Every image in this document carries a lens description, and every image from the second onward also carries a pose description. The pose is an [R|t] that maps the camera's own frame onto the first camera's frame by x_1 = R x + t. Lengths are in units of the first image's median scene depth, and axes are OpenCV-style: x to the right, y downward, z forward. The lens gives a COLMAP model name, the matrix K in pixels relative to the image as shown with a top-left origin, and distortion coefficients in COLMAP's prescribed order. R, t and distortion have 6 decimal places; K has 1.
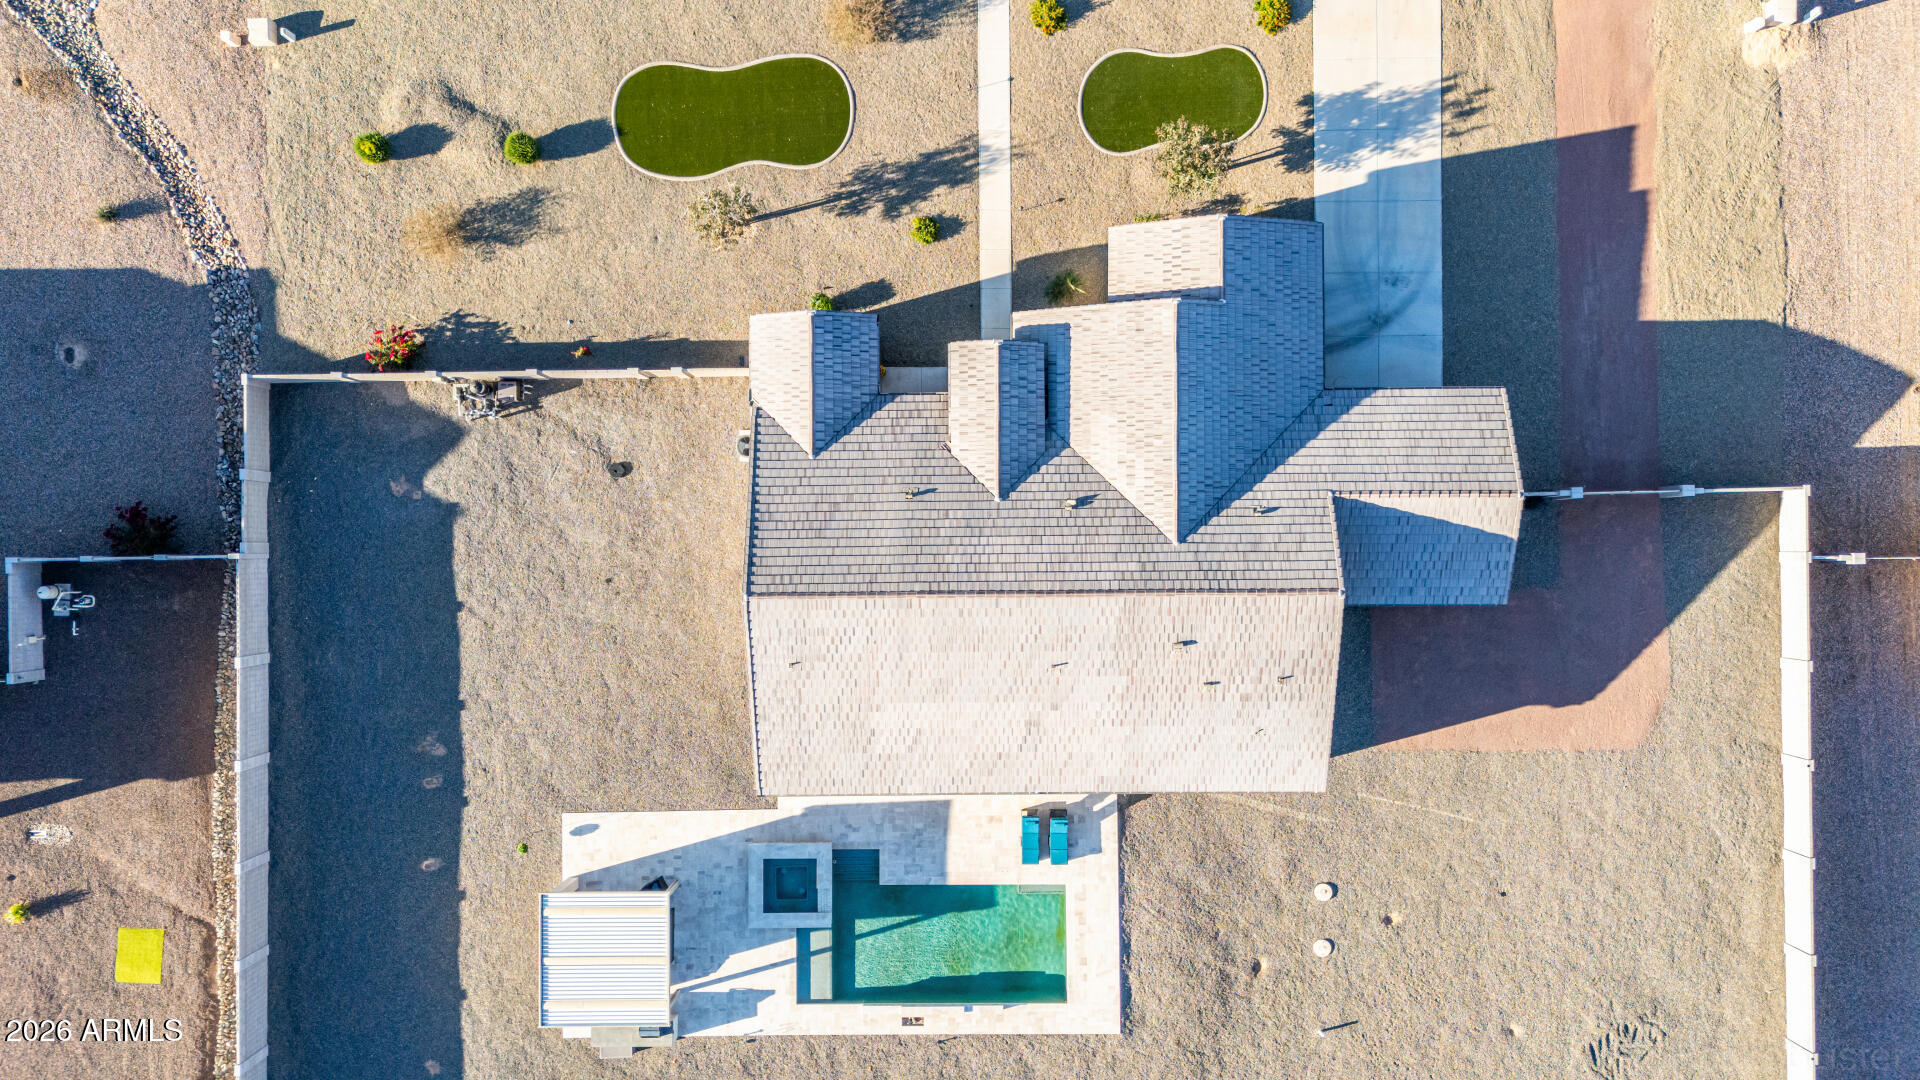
lens RADIAL K [[1417.8, 0, 964.9], [0, 1417.8, 541.9], [0, 0, 1]] dist [0.071221, -0.066460]
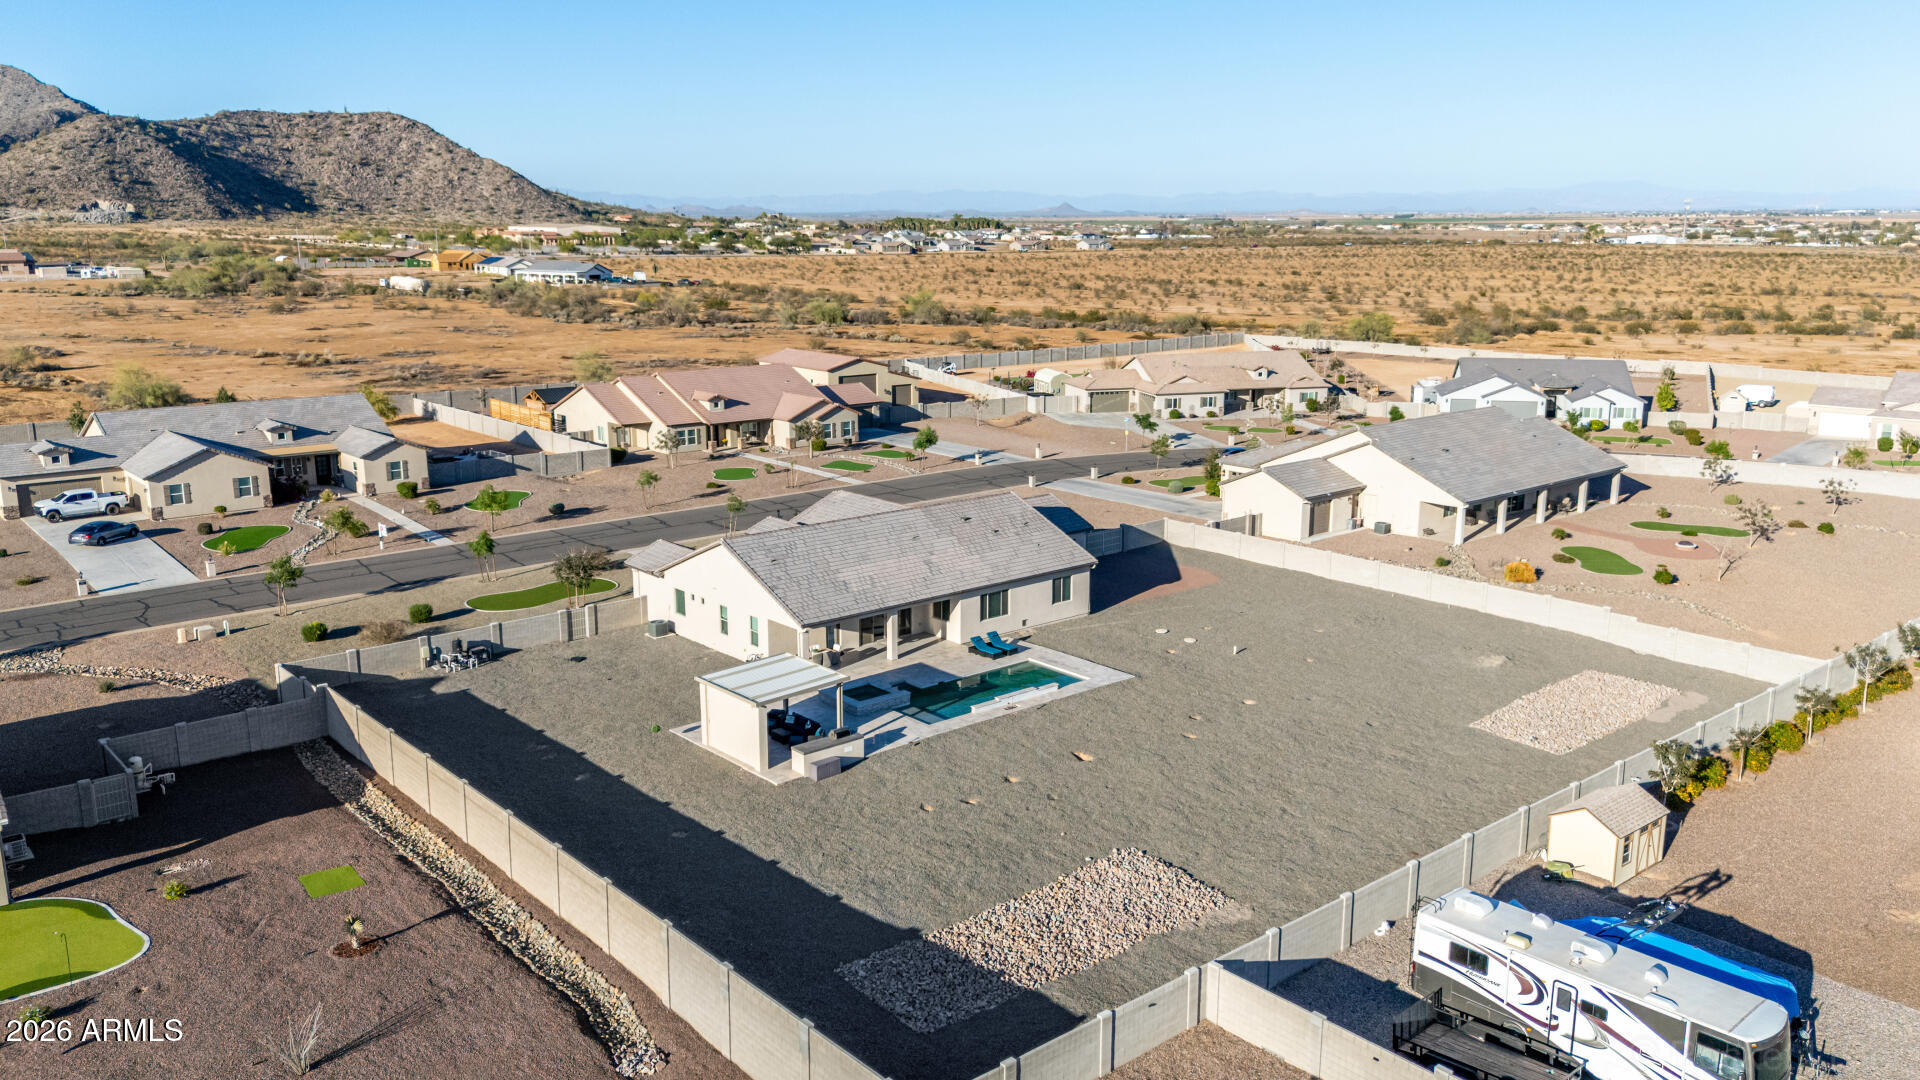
lens RADIAL K [[1480.0, 0, 966.7], [0, 1480.0, 538.5], [0, 0, 1]] dist [0.072493, -0.069133]
pose [[0.763088, -0.126568, 0.633780, -0.846991], [0.646046, 0.176575, -0.742594, 1.222050], [-0.017921, 0.976116, 0.216511, 0.584762]]
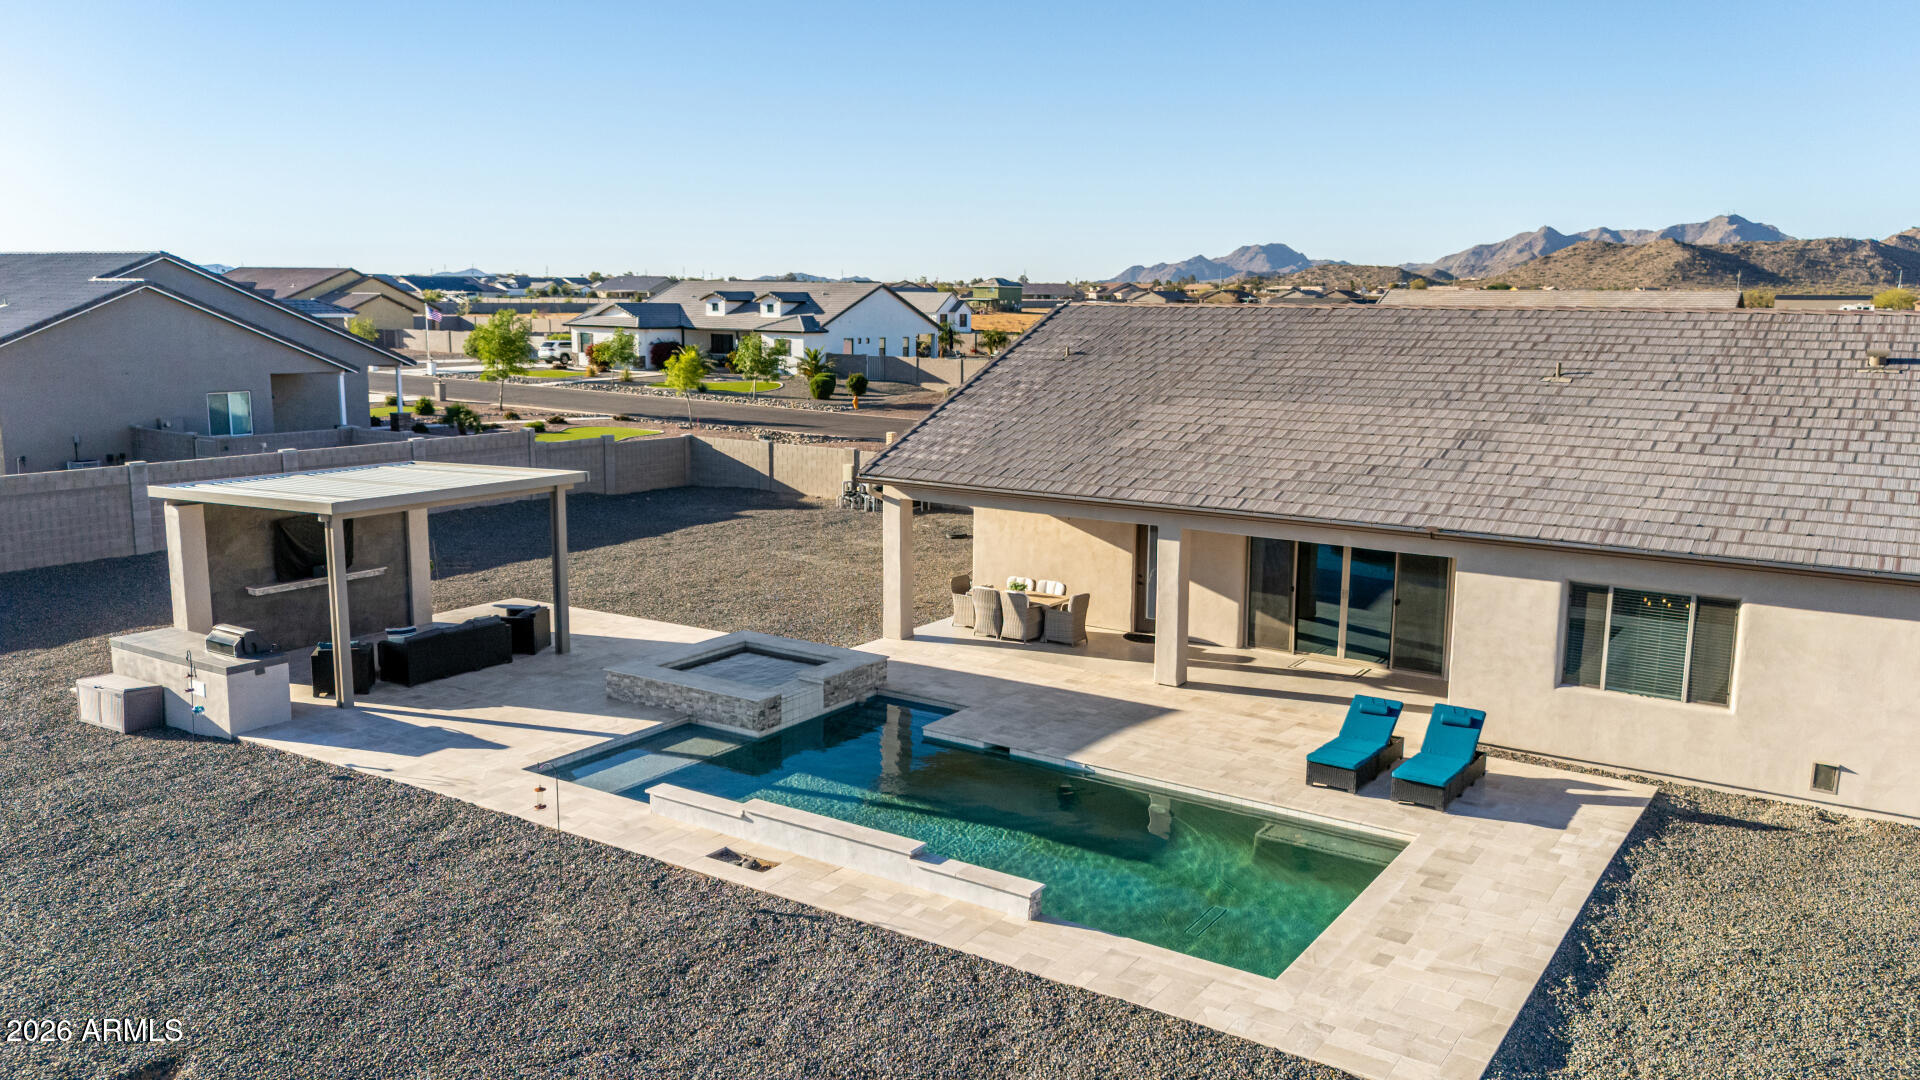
lens RADIAL K [[1445.5, 0, 964.5], [0, 1445.5, 541.8], [0, 0, 1]] dist [0.081382, -0.085634]
pose [[0.829747, 0.116605, -0.545824, 0.153919], [-0.557895, 0.144291, -0.817272, 0.541338], [-0.016541, 0.982641, 0.184778, 0.879379]]
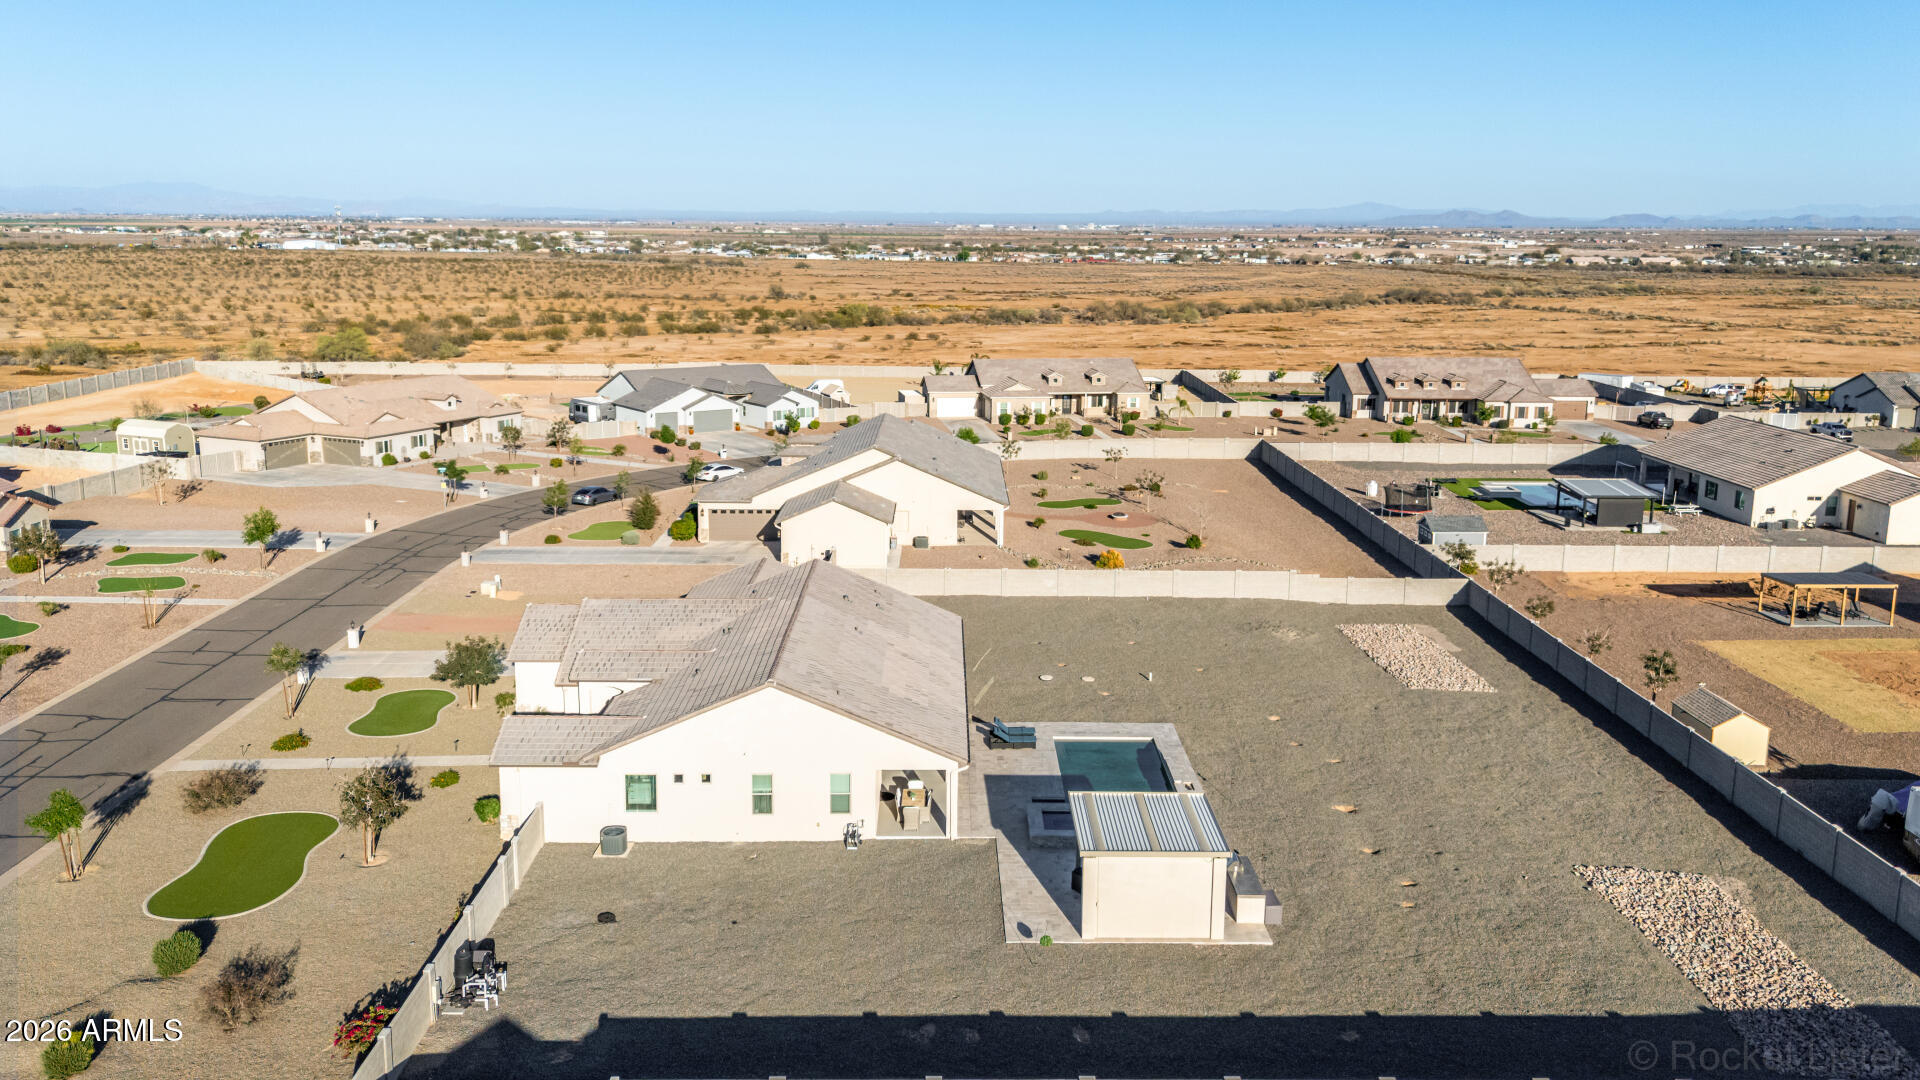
lens RADIAL K [[1498.2, 0, 961.7], [0, 1498.2, 542.5], [0, 0, 1]] dist [0.108492, -0.153298]
pose [[-0.001878, -0.195962, 0.980610, -1.104986], [0.999793, 0.019491, 0.005810, 0.155239], [-0.020252, 0.980418, 0.195885, 0.601634]]
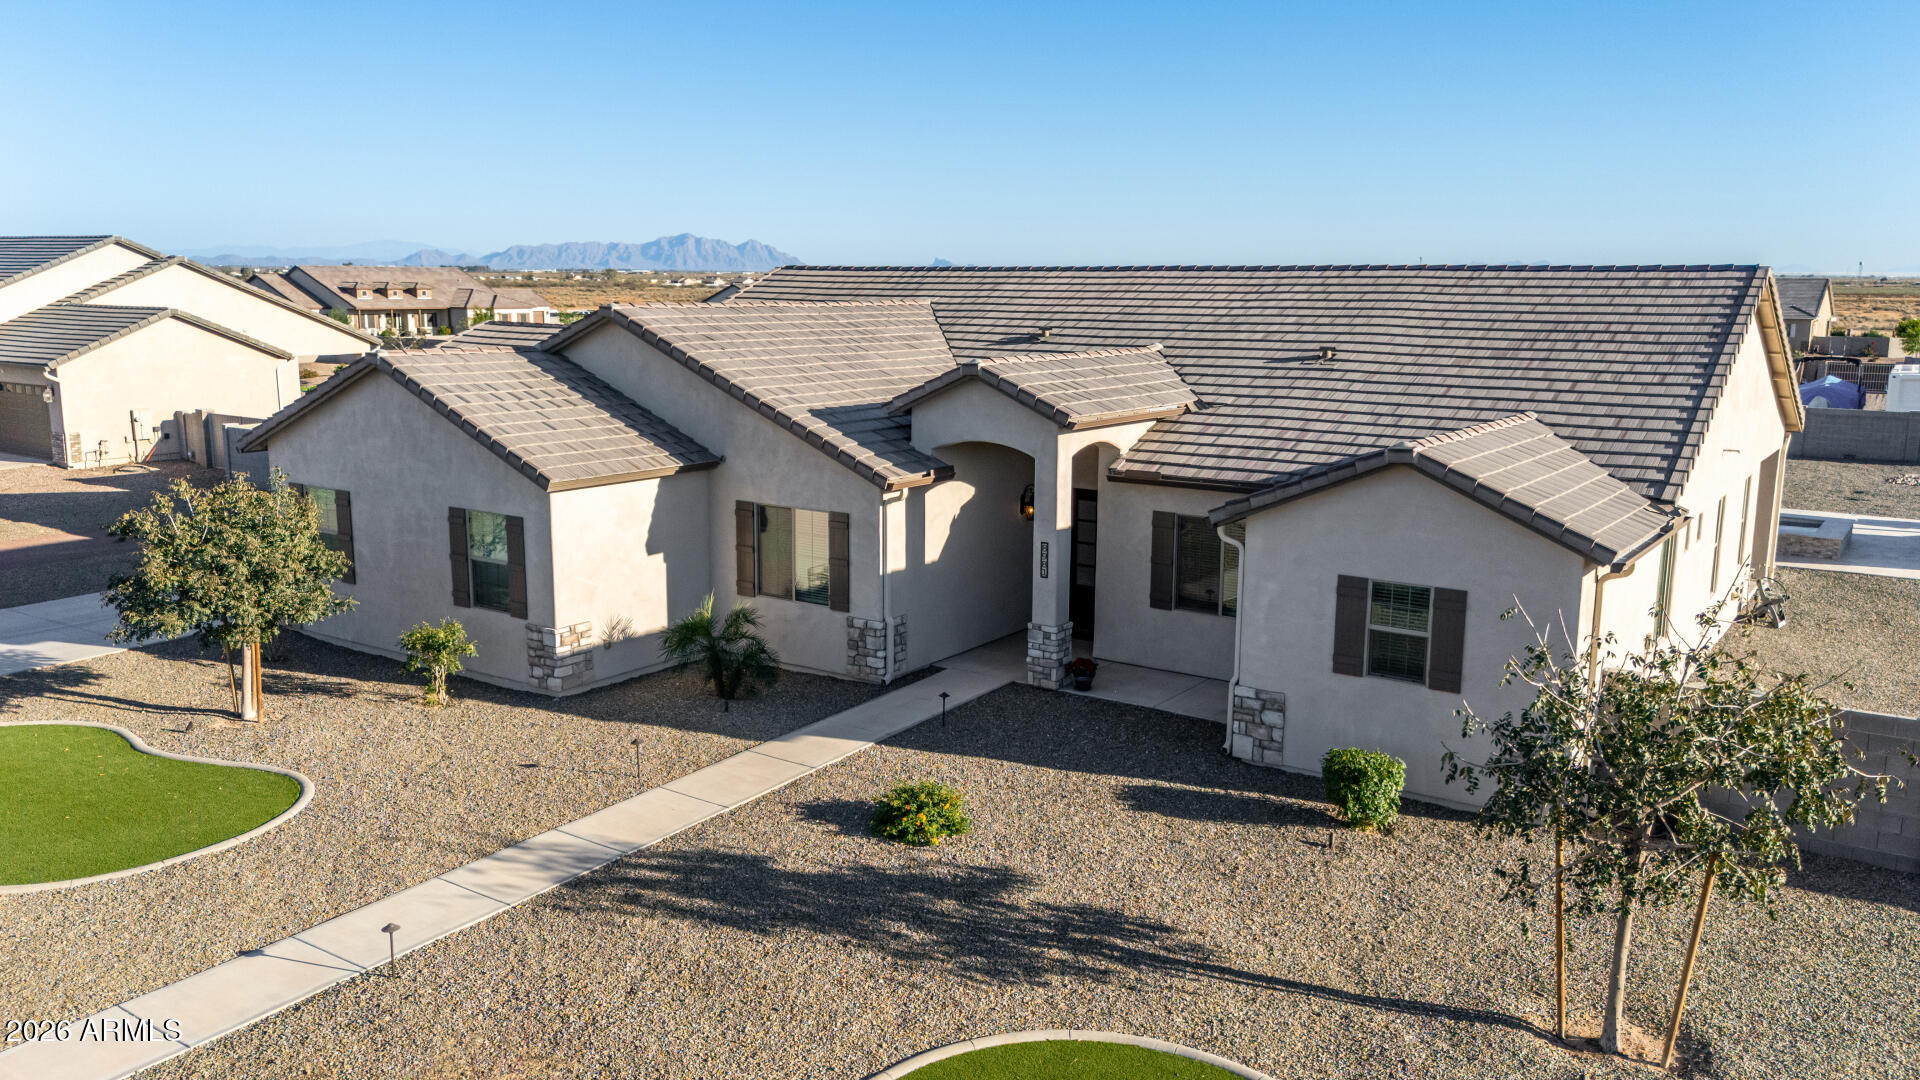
lens RADIAL K [[1460.4, 0, 960.0], [0, 1460.4, 540.0], [0, 0, 1]] dist [0.080839, -0.063392]
pose [[-0.814568, -0.096711, 0.571949, -0.201535], [0.580057, -0.129879, 0.804155, -0.451195], [-0.003486, 0.986802, 0.161893, 0.901430]]
